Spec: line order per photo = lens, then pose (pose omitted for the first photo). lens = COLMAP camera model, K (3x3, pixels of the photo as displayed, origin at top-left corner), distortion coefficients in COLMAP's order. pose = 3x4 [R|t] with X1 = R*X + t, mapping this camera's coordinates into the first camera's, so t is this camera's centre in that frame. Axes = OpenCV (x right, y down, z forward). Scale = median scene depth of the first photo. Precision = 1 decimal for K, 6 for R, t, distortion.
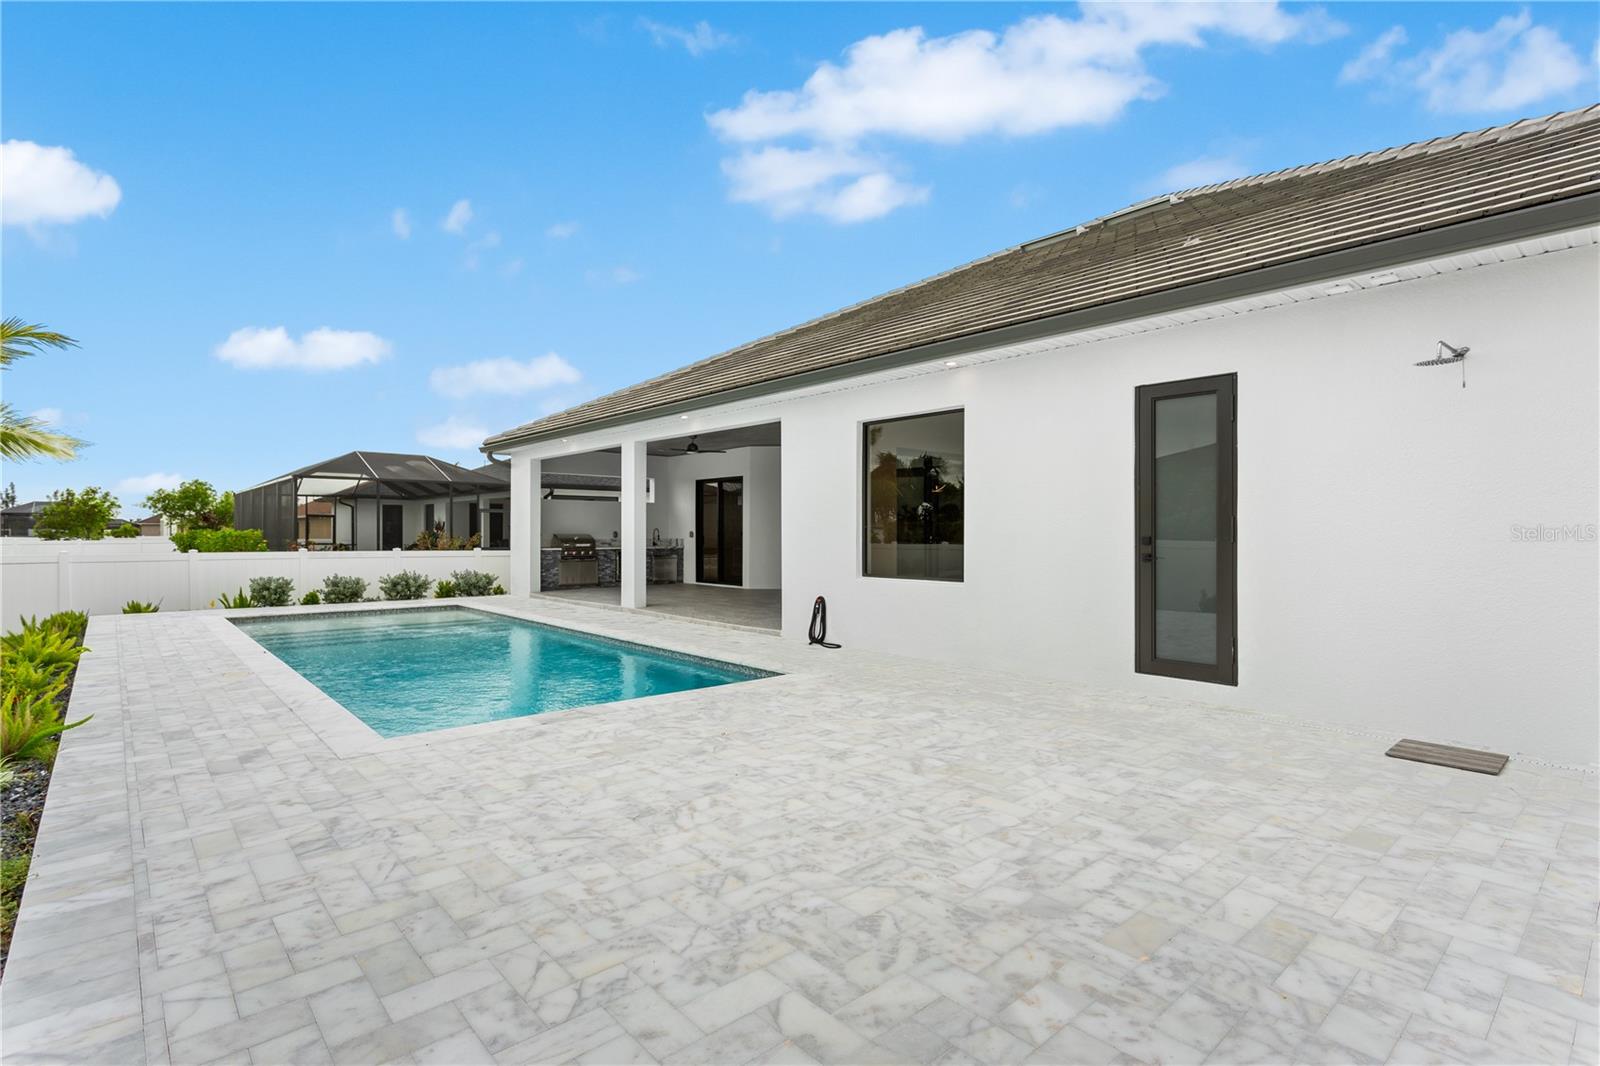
lens RADIAL K [[776.6, 0, 803.0], [0, 776.6, 529.8], [0, 0, 1]] dist [-0.000780, 0.000358]
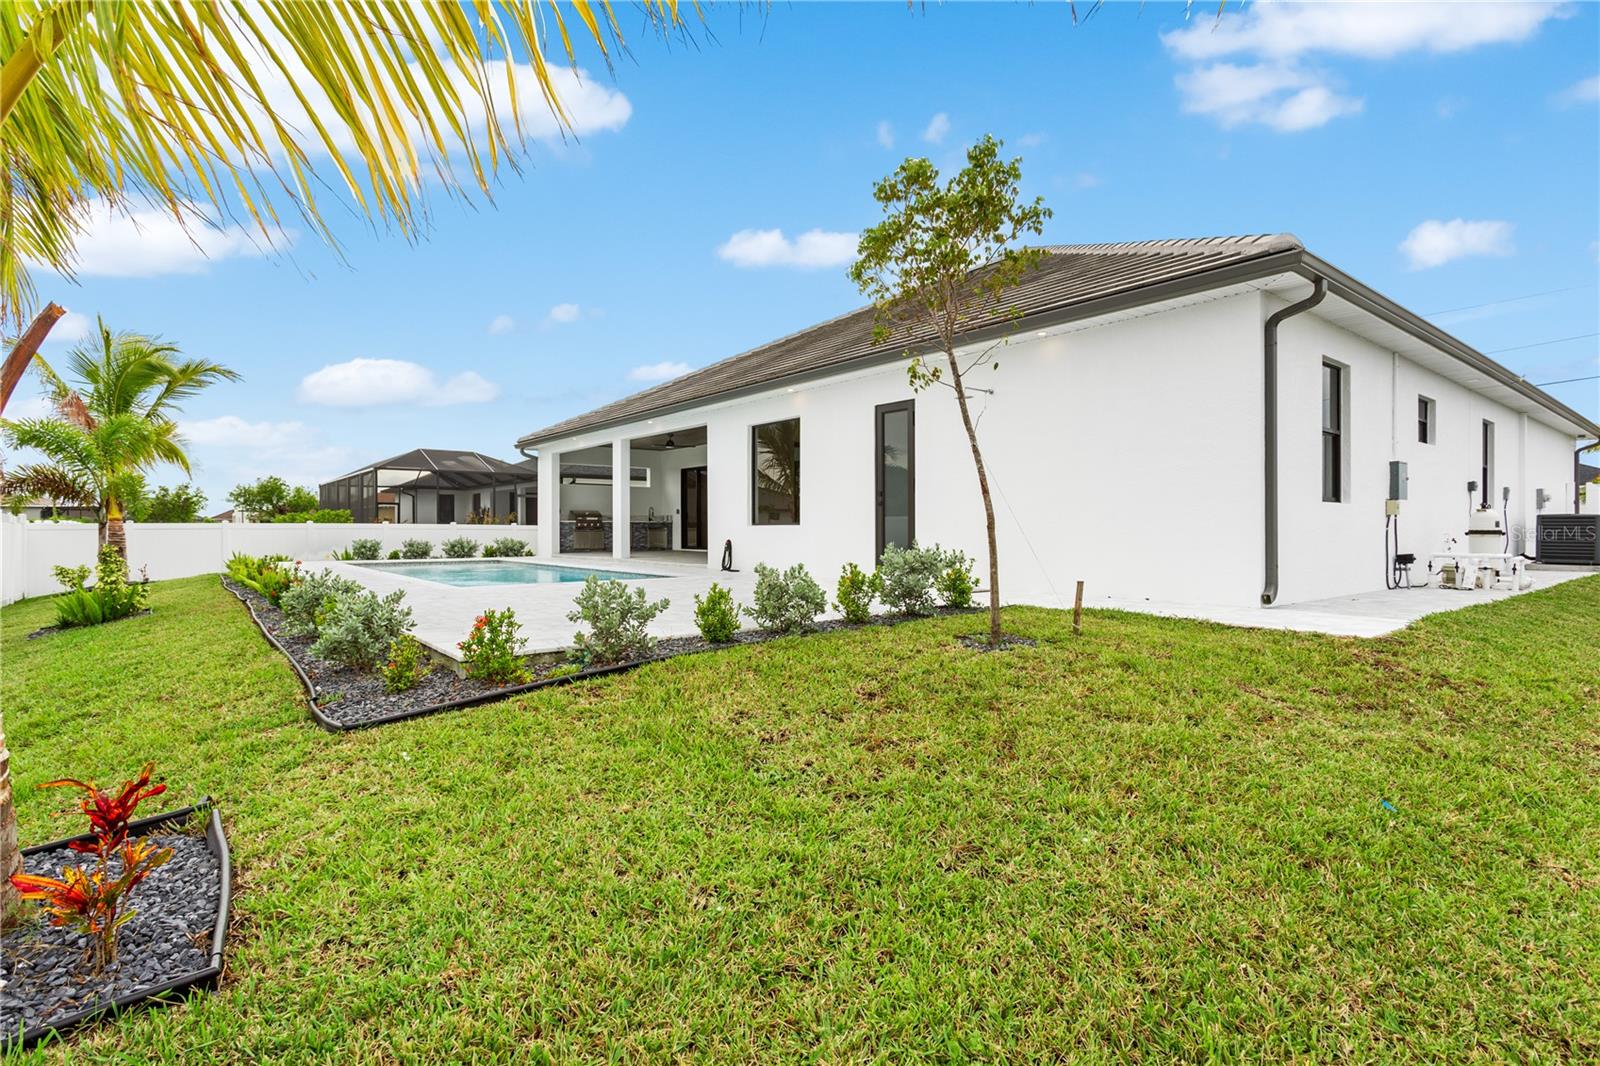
lens RADIAL K [[776.6, 0, 800.6], [0, 776.6, 533.1], [0, 0, 1]] dist [-0.000780, 0.000358]
pose [[0.998678, -0.002528, -0.051342, 0.139917], [0.003008, 0.999953, 0.009265, 0.033898], [0.051316, -0.009408, 0.998638, -0.300234]]
